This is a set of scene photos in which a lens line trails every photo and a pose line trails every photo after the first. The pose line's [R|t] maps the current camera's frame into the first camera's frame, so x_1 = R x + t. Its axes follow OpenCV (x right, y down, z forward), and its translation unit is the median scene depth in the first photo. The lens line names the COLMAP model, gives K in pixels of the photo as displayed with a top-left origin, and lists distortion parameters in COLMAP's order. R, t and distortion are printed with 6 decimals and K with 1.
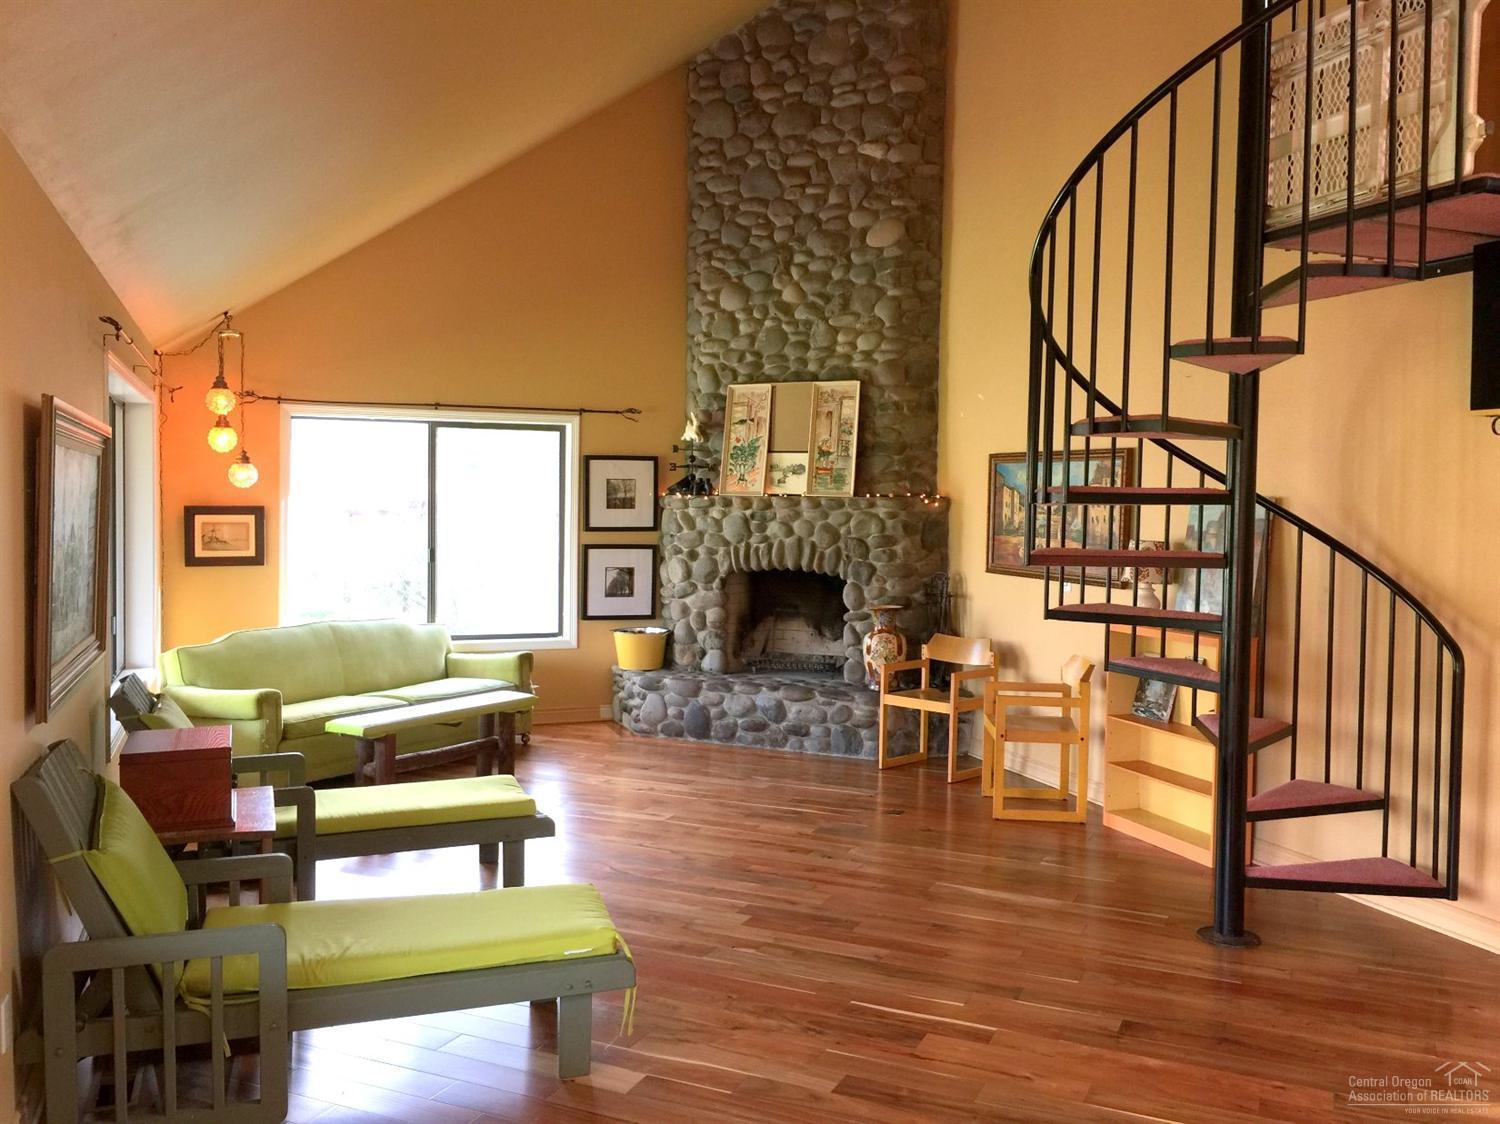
lens RADIAL K [[1274.2, 0, 769.1], [0, 1274.2, 555.1], [0, 0, 1]] dist [0.078020, -0.119477]
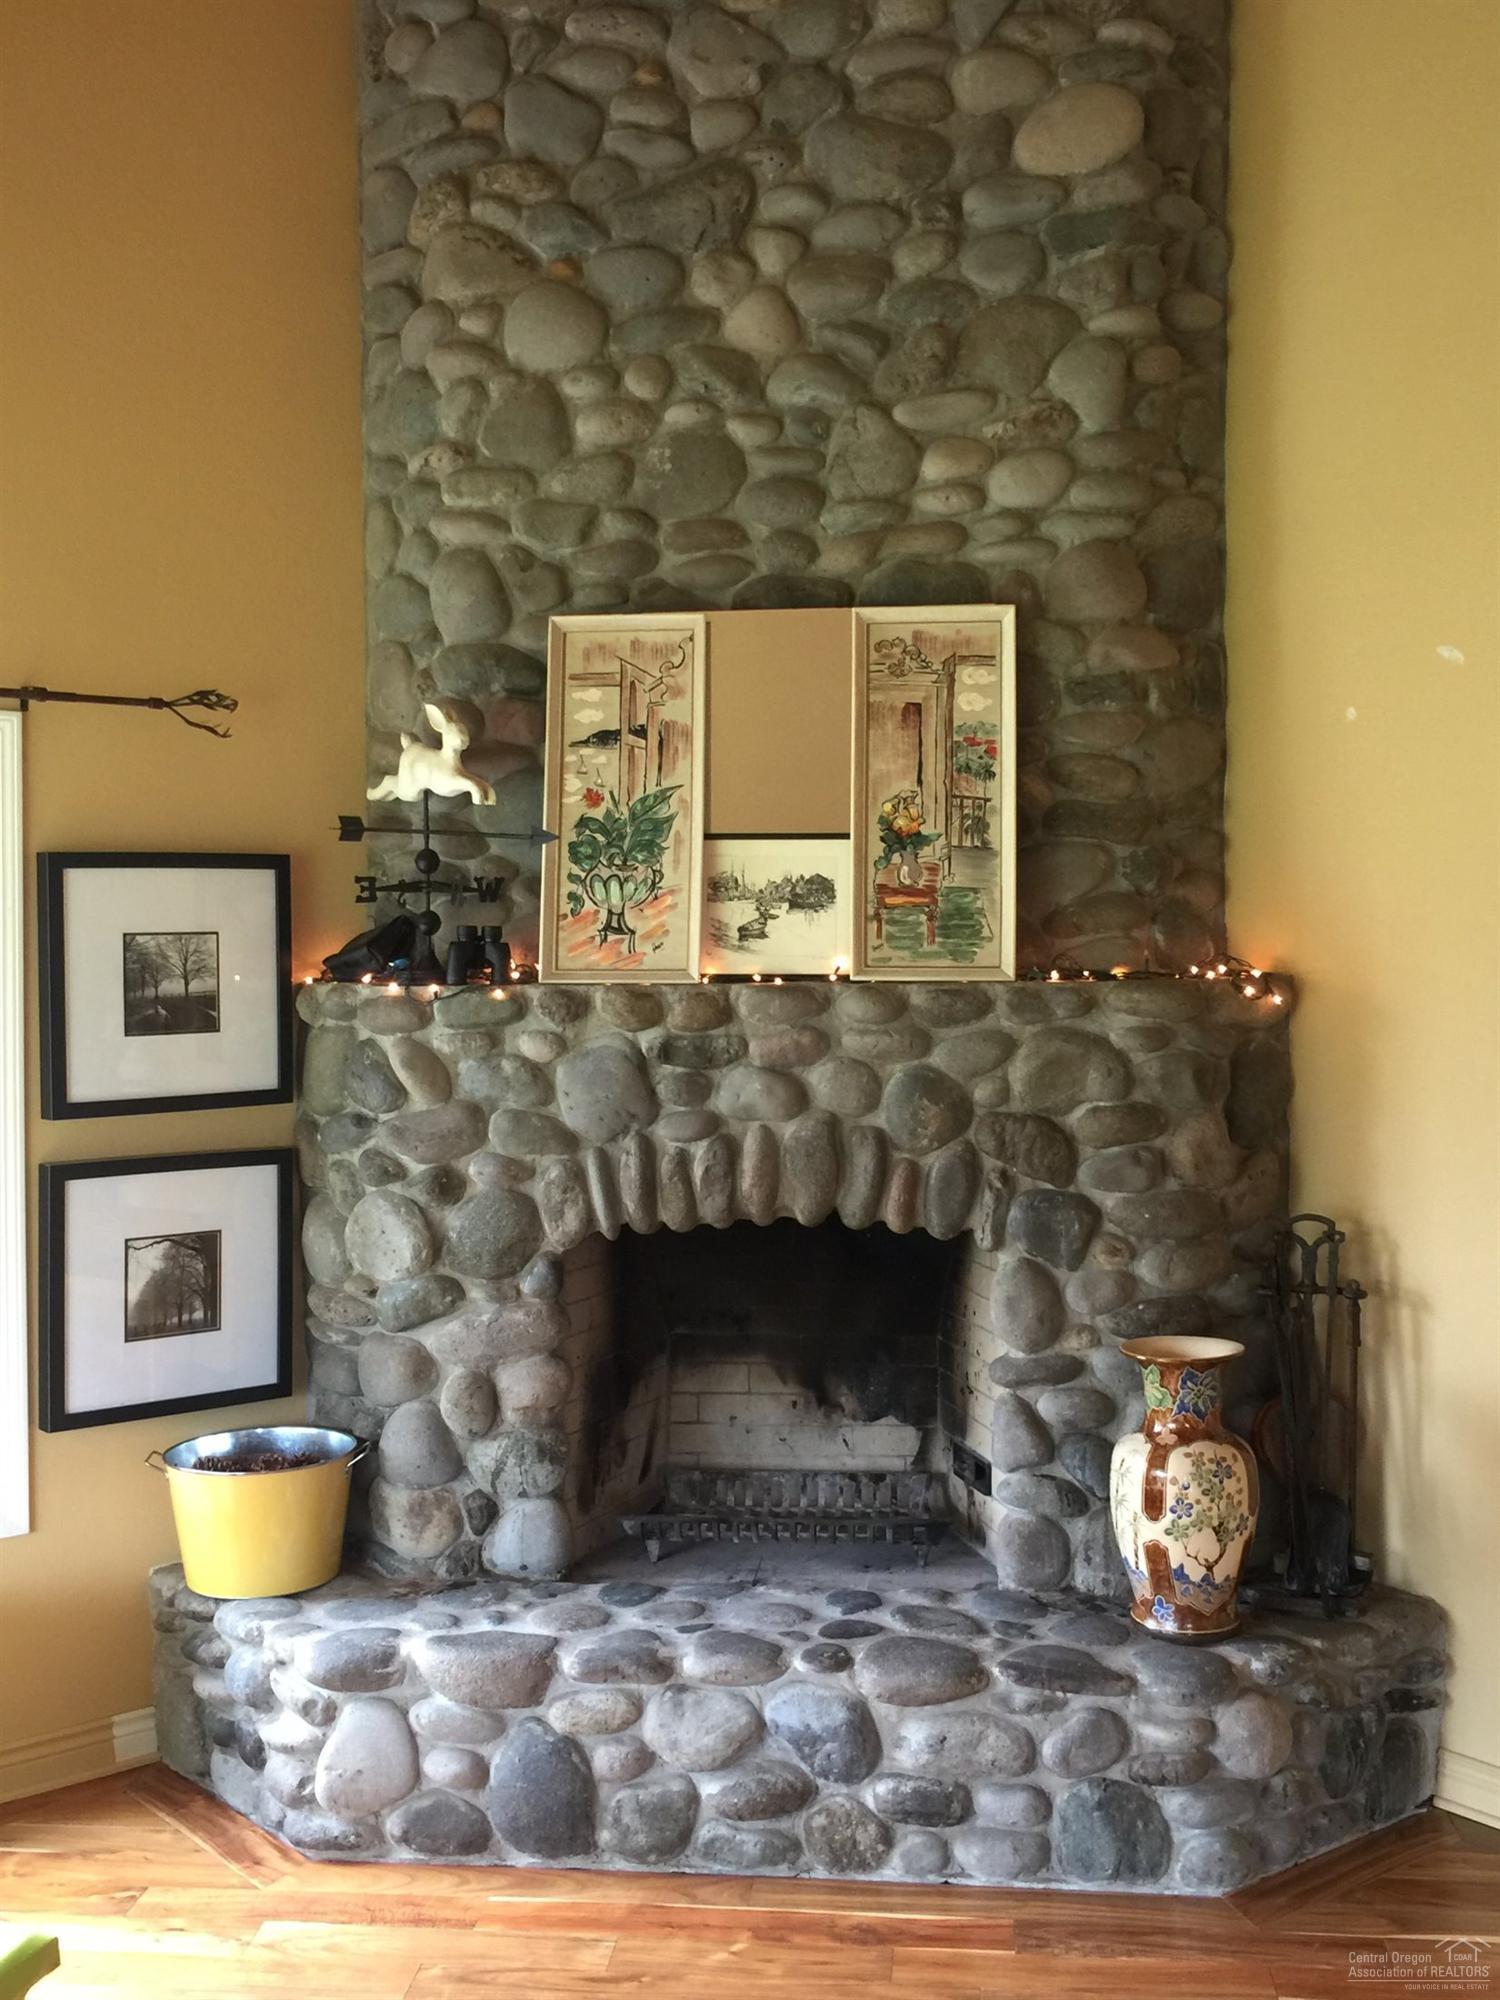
lens RADIAL K [[2165.9, 0, 750.0], [0, 2165.9, 1000.0], [0, 0, 1]] dist [0.057843, -0.021108]
pose [[0.949872, -0.028893, 0.311300, -0.152716], [0.031552, 0.999496, -0.003508, -0.040087], [-0.311041, 0.013155, 0.950305, 0.509998]]
